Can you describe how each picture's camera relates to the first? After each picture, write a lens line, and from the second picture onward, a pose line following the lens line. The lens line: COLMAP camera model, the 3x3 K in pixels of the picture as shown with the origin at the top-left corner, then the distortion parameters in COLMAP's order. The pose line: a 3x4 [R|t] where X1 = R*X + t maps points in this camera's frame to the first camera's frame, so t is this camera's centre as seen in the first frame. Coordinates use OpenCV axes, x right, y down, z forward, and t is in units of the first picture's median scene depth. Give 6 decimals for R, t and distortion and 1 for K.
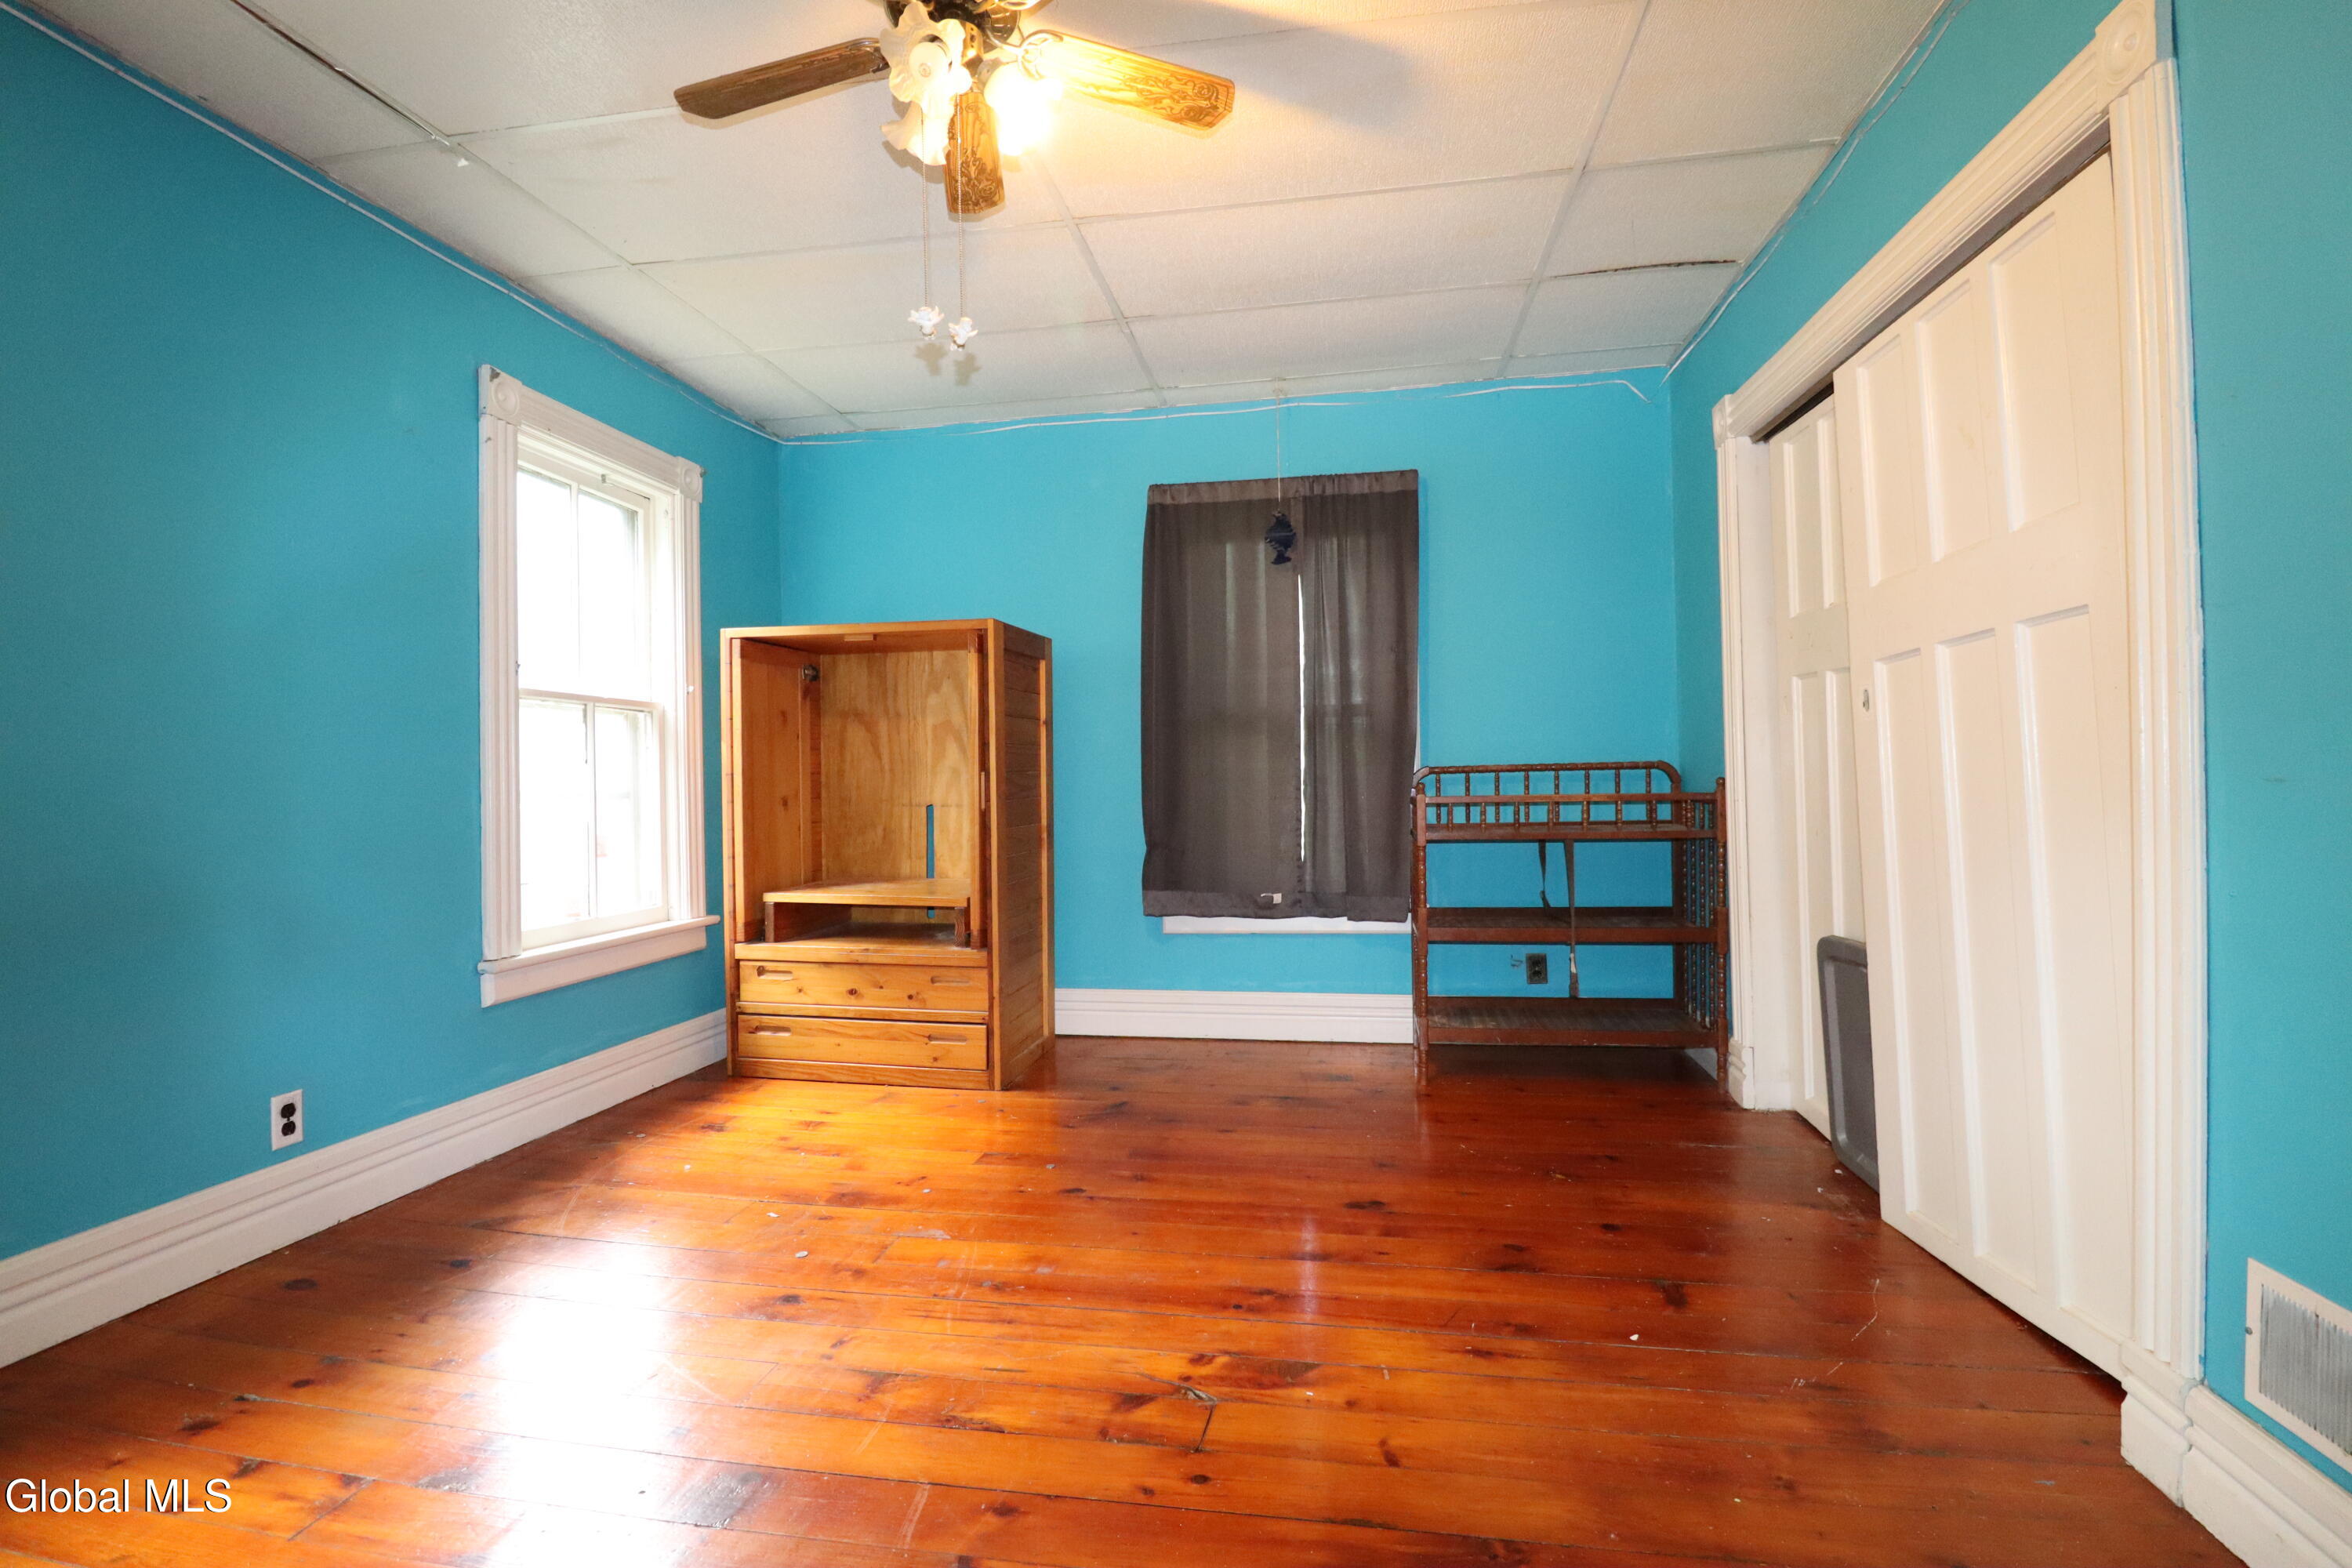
lens RADIAL K [[1097.9, 0, 1172.2], [0, 1097.9, 784.6], [0, 0, 1]] dist [-0.006951, -0.008982]
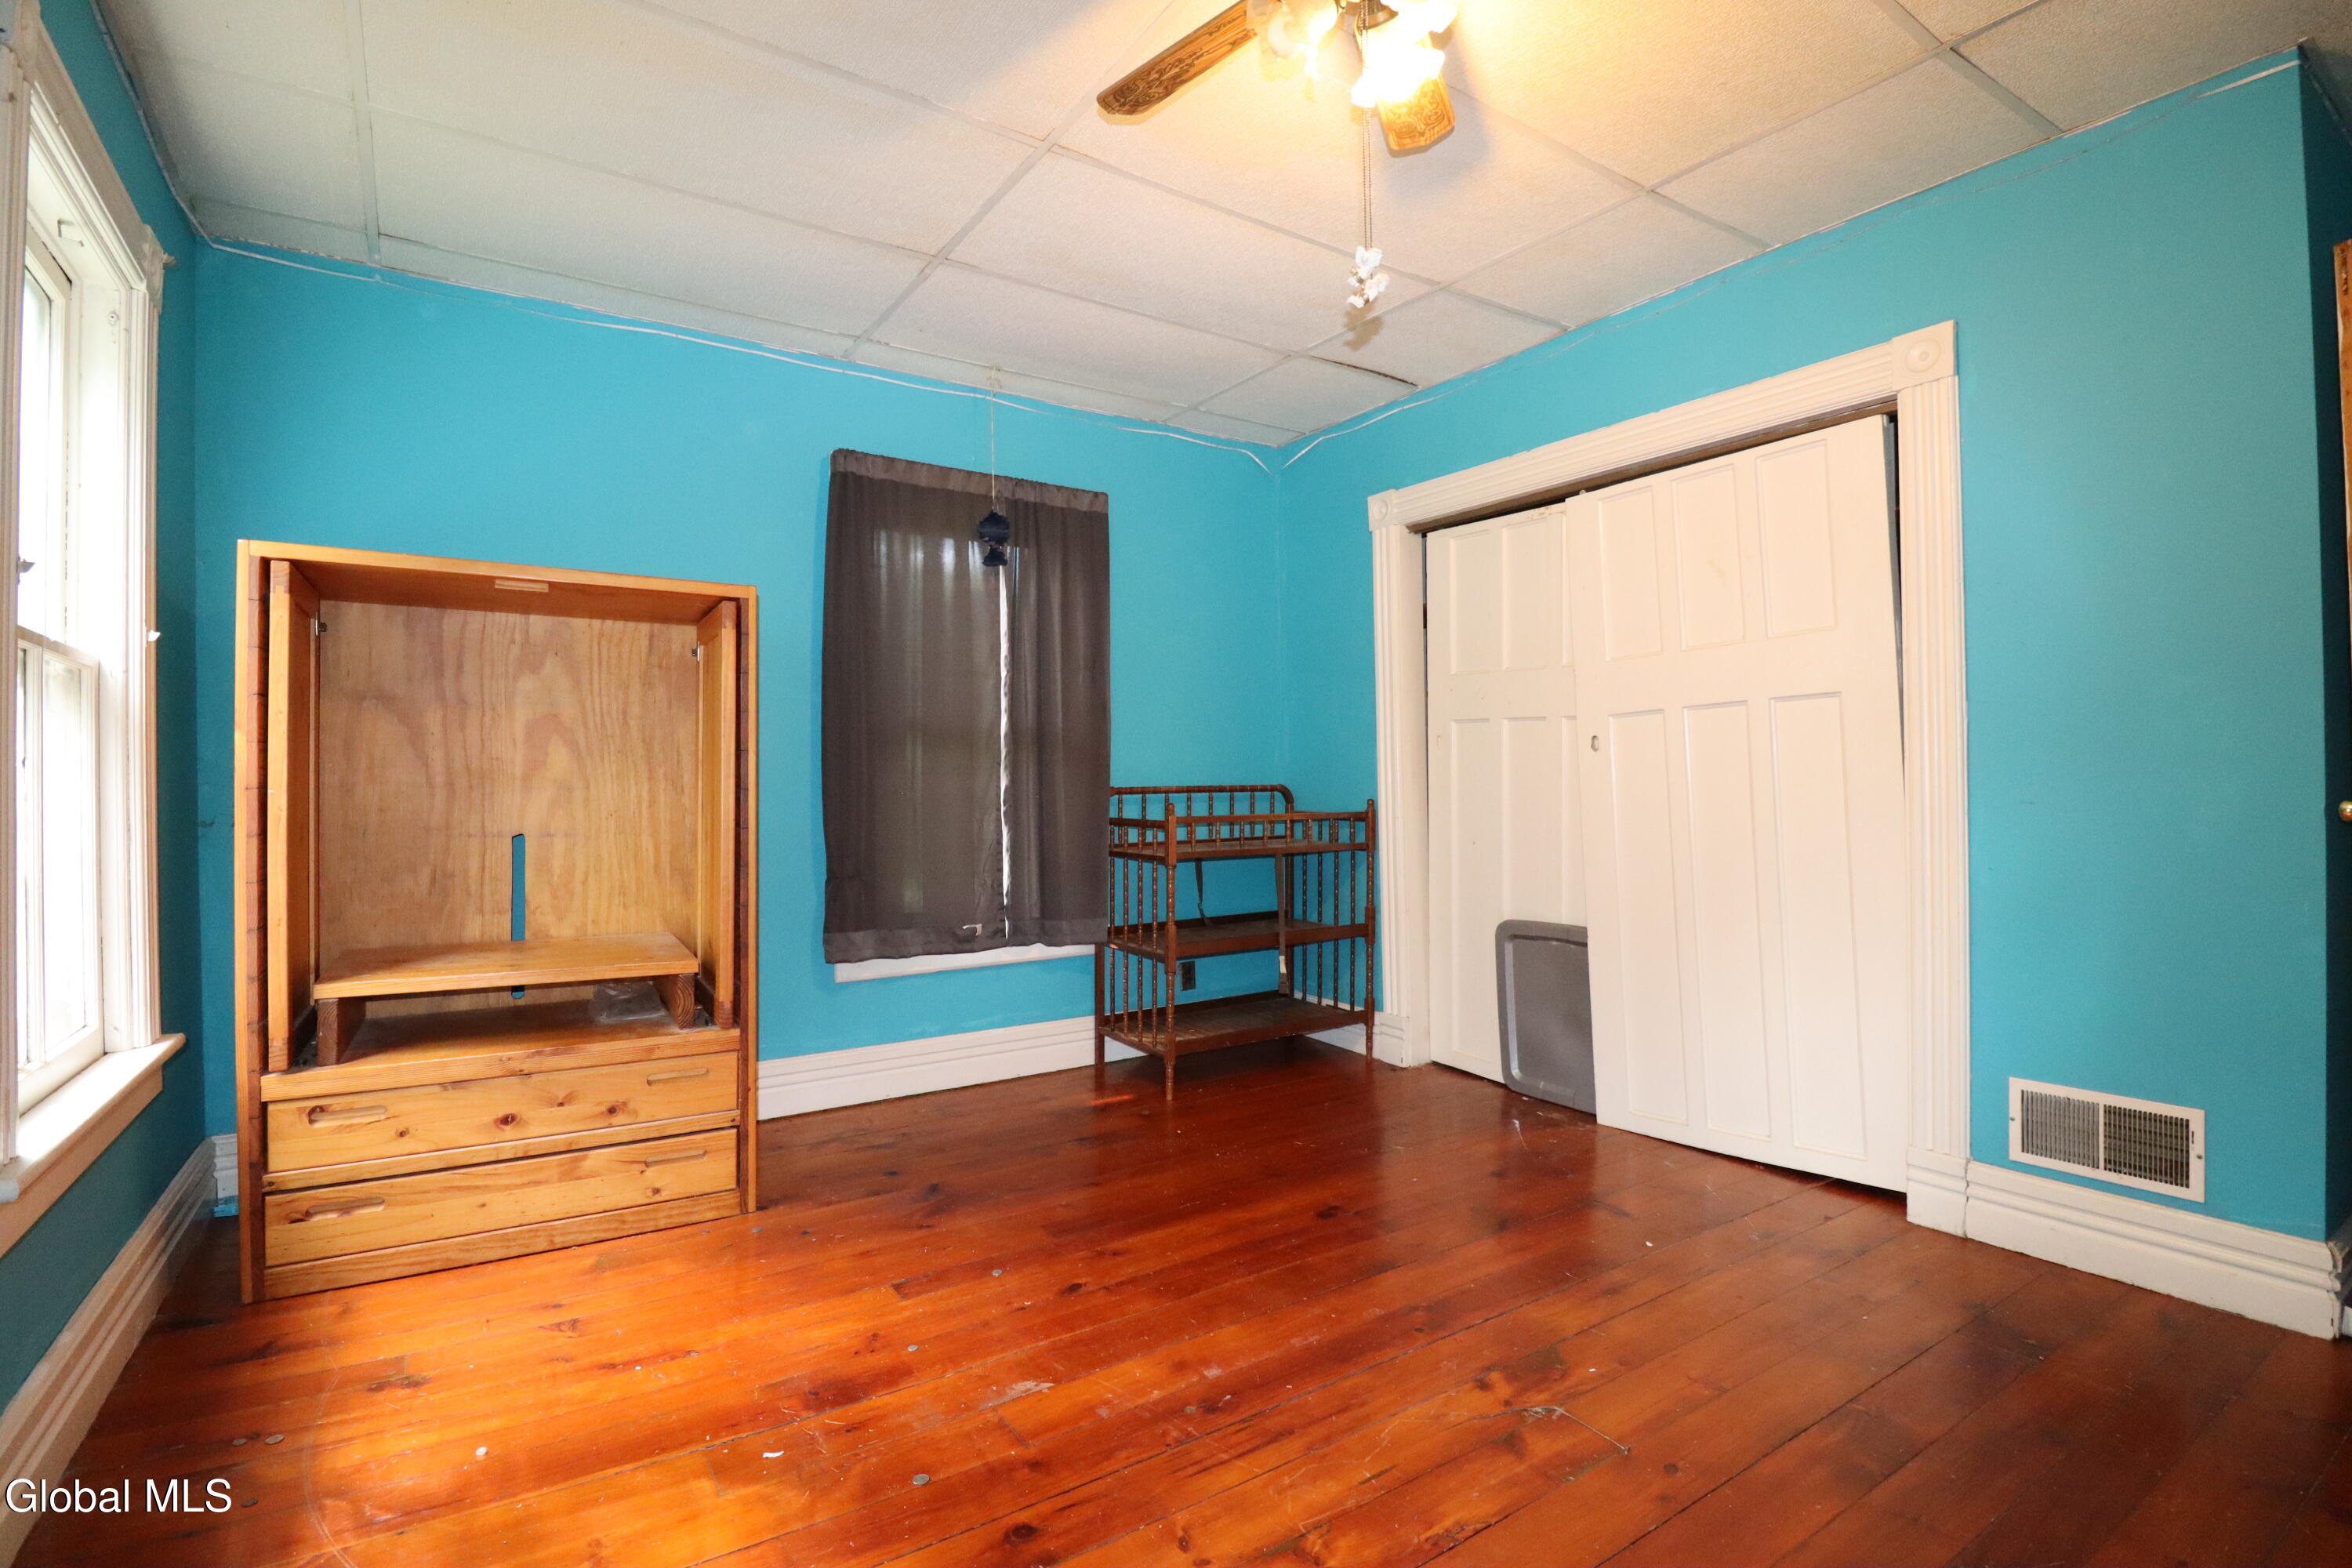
lens RADIAL K [[1097.9, 0, 1181.2], [0, 1097.9, 781.3], [0, 0, 1]] dist [-0.006951, -0.008982]
pose [[0.724935, 0.014840, 0.688658, -0.424851], [0.000047, 0.999767, -0.021594, -0.000133], [-0.688818, 0.015687, 0.724765, 0.226604]]
